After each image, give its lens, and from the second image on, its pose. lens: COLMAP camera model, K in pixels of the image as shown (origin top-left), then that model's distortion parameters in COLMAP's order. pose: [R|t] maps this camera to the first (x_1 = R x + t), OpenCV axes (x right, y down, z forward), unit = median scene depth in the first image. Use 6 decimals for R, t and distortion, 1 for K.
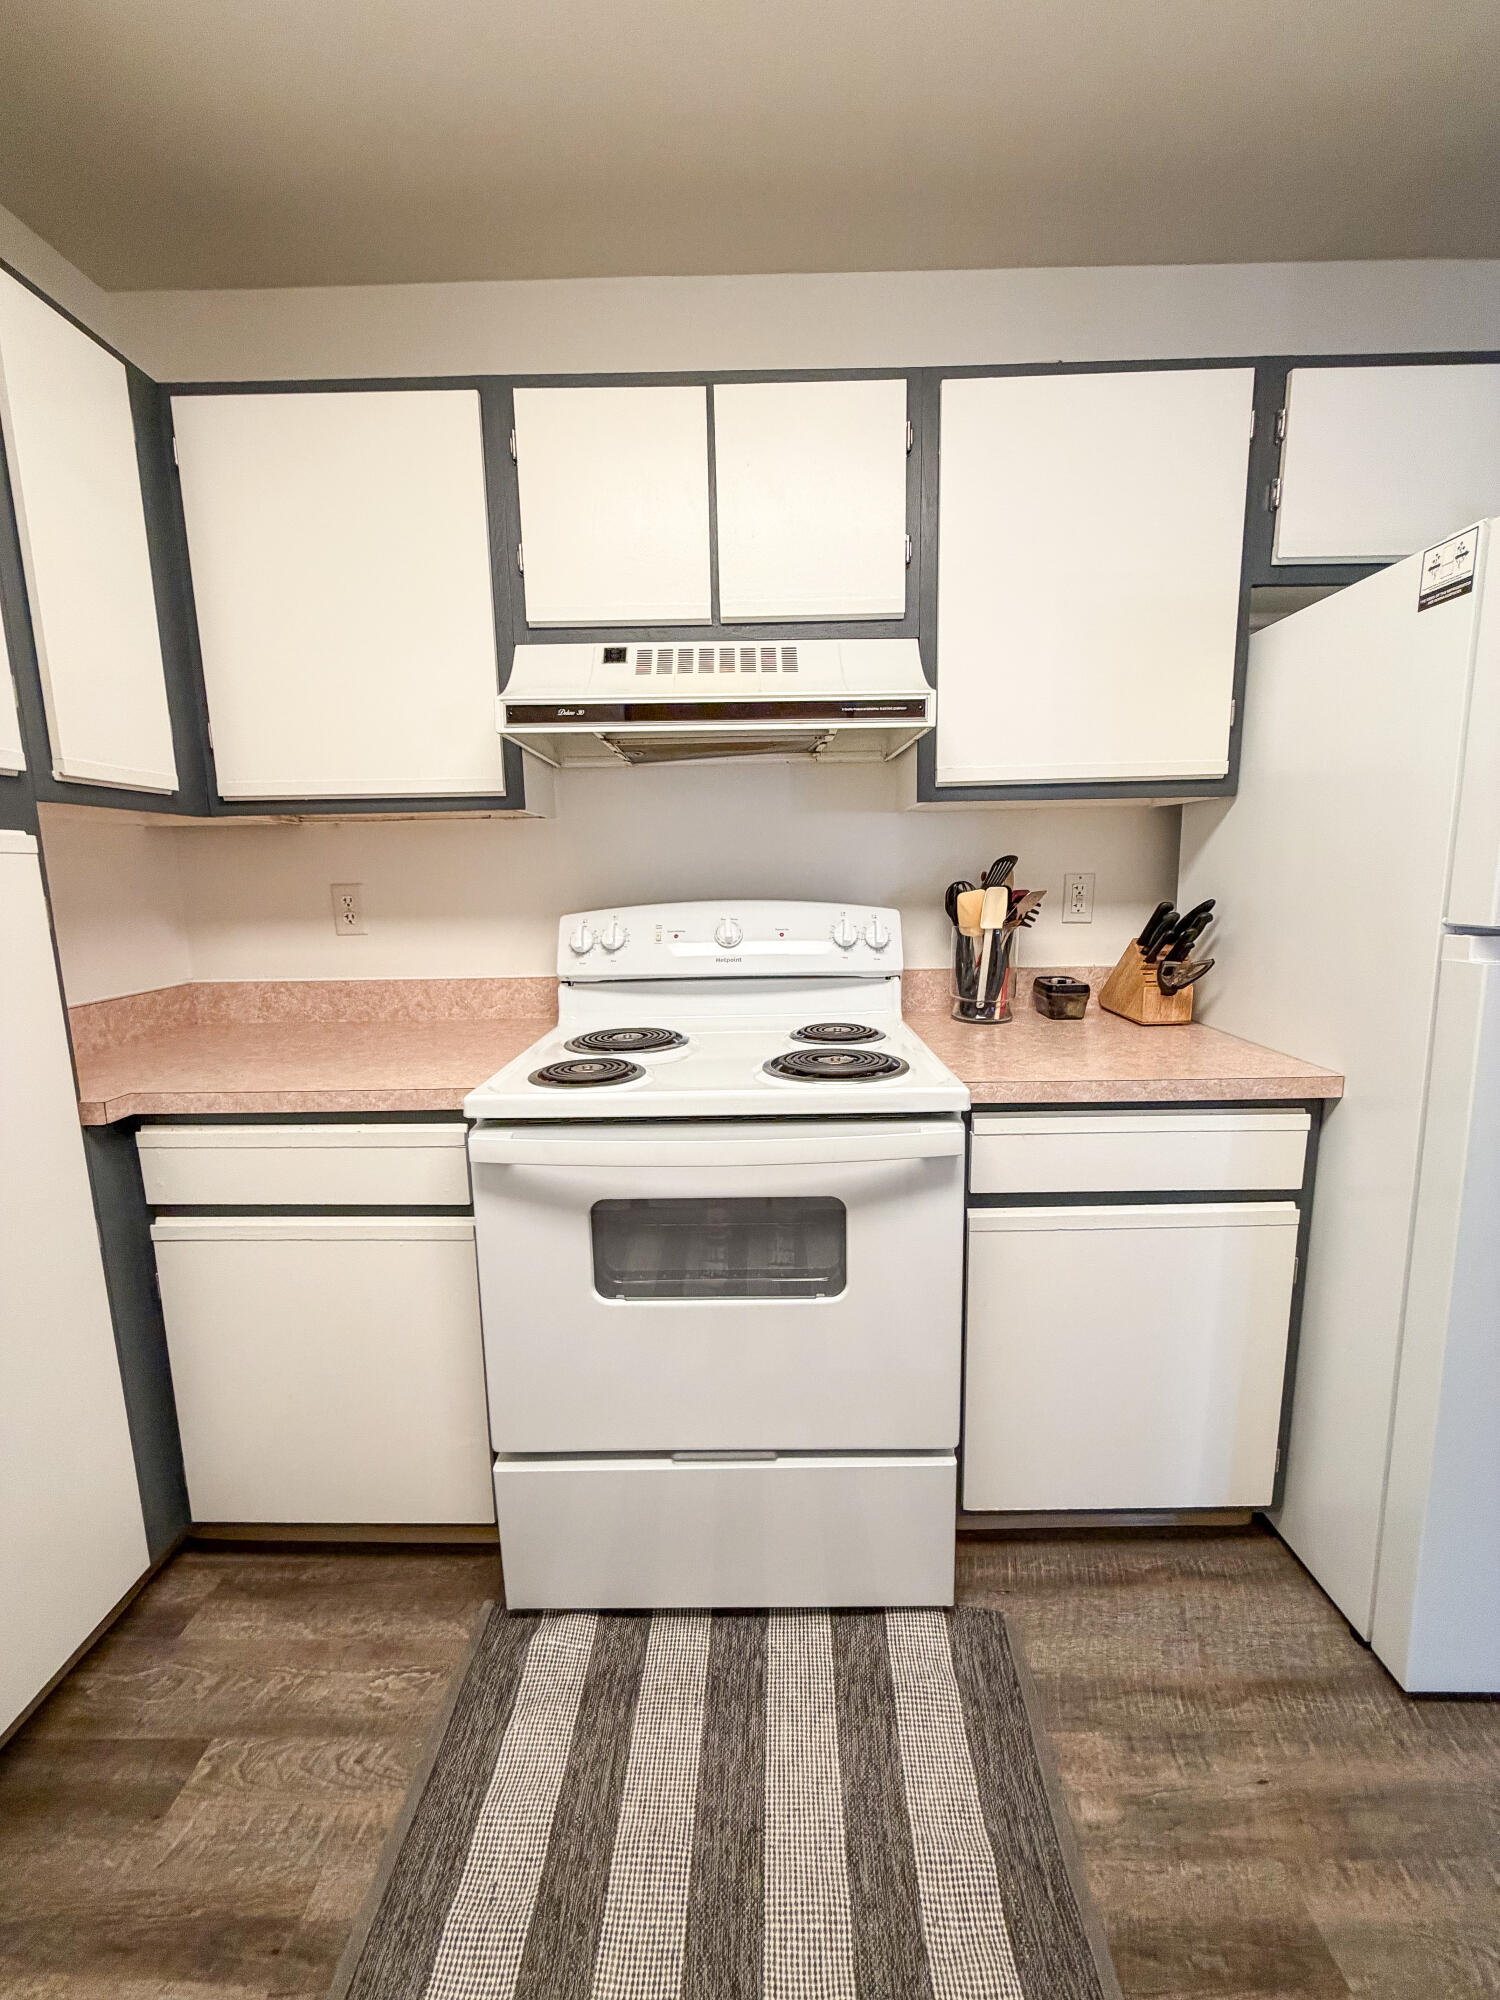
lens RADIAL K [[789.2, 0, 750.0], [0, 789.2, 1000.0], [0, 0, 1]] dist [-0.002340, 0.000373]
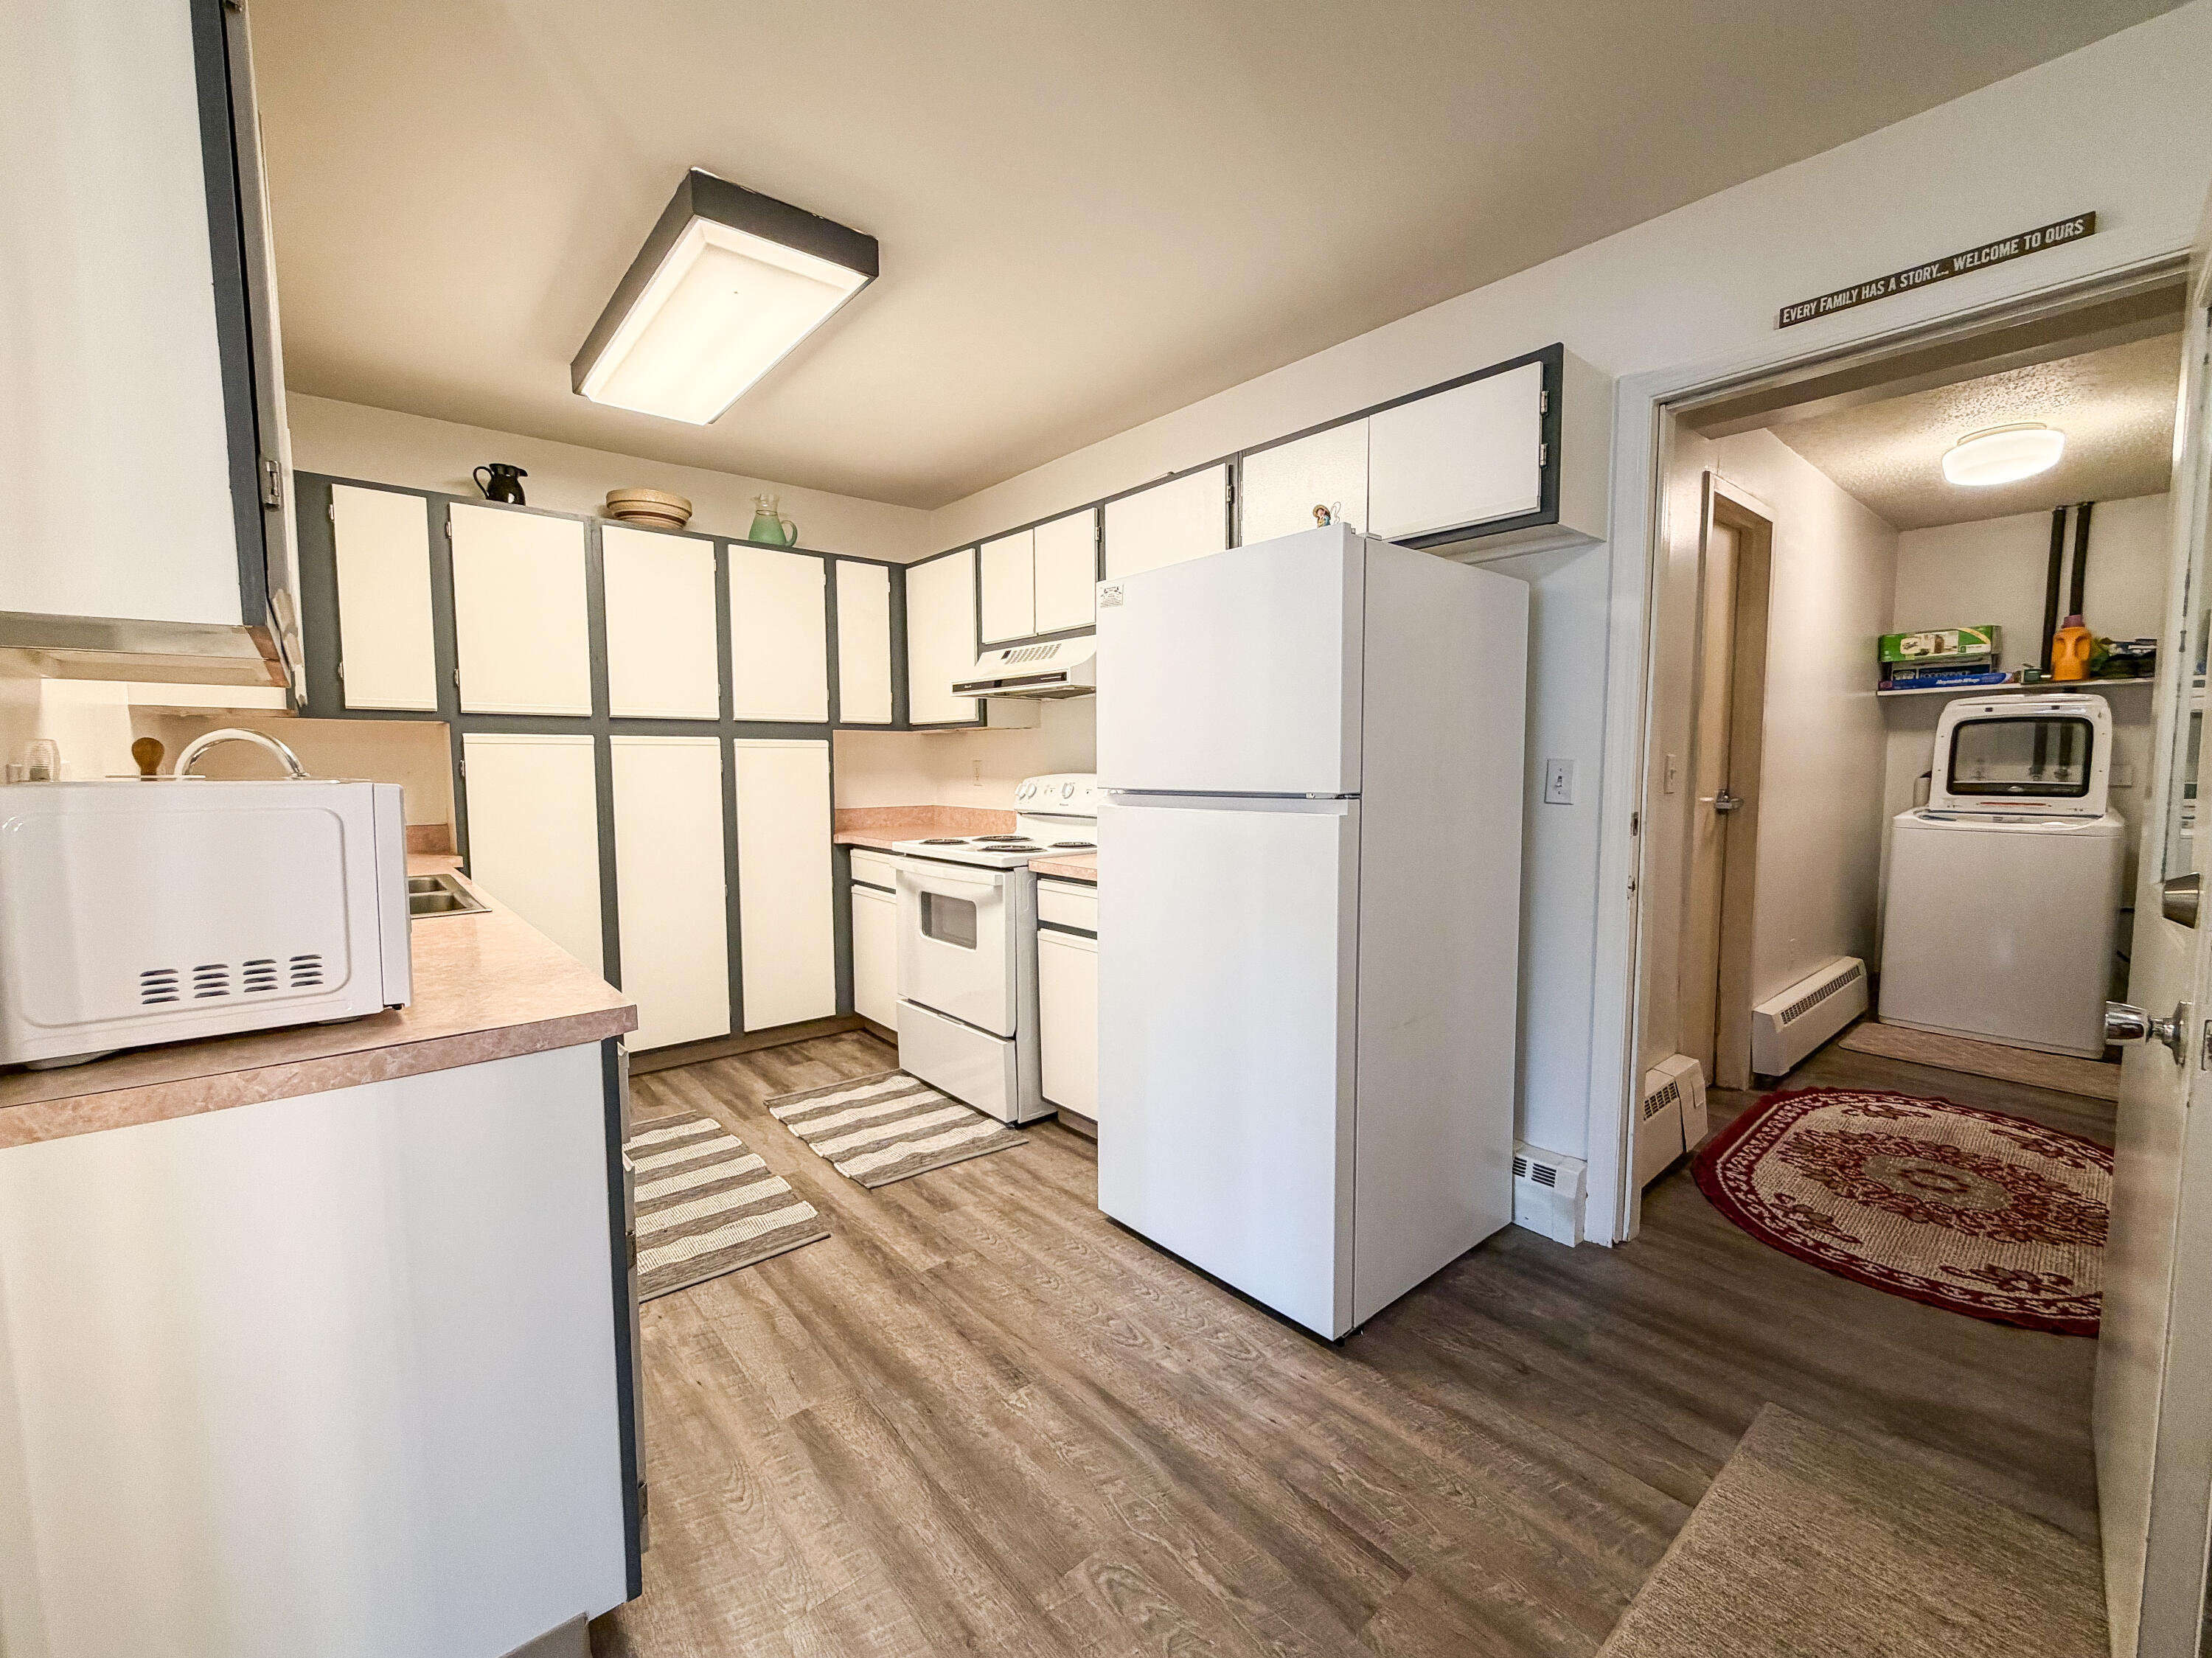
lens RADIAL K [[872.8, 0, 1106.0], [0, 872.8, 829.0], [0, 0, 1]] dist [-0.002340, 0.000373]
pose [[0.672030, 0.073275, -0.736890, 1.991730], [-0.123614, 0.992231, -0.014068, 0.030725], [0.730134, 0.100544, 0.675866, -0.384256]]
